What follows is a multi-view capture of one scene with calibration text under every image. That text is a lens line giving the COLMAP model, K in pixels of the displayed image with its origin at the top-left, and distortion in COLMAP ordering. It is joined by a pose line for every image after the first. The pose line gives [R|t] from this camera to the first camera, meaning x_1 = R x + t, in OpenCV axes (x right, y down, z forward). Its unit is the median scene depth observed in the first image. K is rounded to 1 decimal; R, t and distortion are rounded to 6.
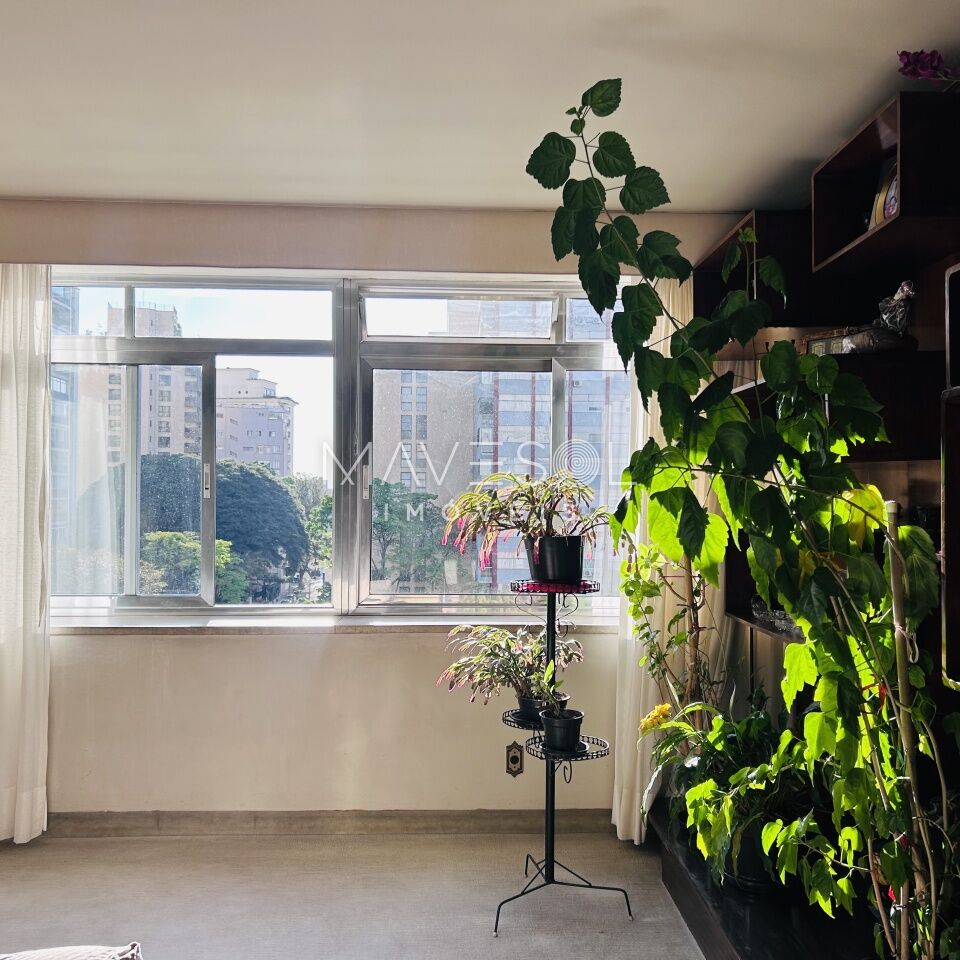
lens RADIAL K [[983.3, 0, 480.0], [0, 983.3, 480.0], [0, 0, 1]] dist [0.101662, -0.189829]
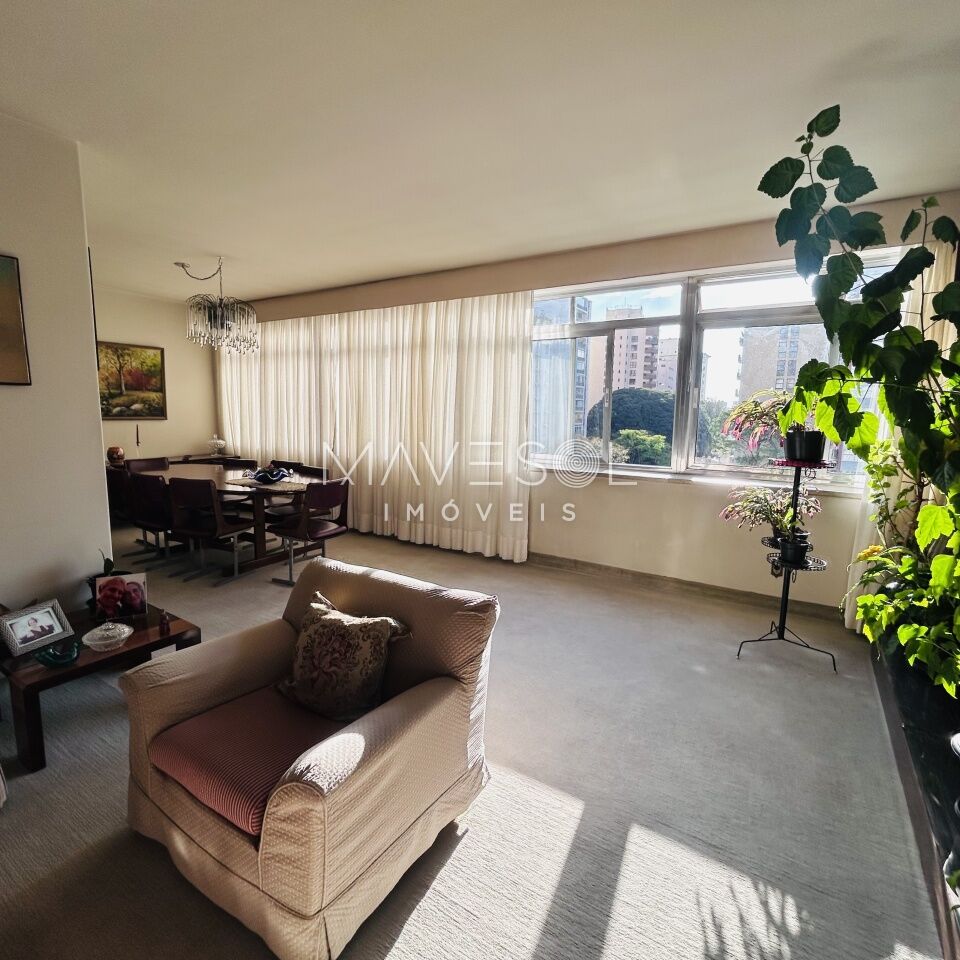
lens RADIAL K [[534.5, 0, 480.0], [0, 534.5, 480.0], [0, 0, 1]] dist [0.002985, 0.001850]
pose [[0.814069, 0.083052, -0.574799, 0.153139], [-0.001847, 0.990087, 0.140441, 0.016023], [0.580765, -0.113267, 0.806153, 0.014177]]
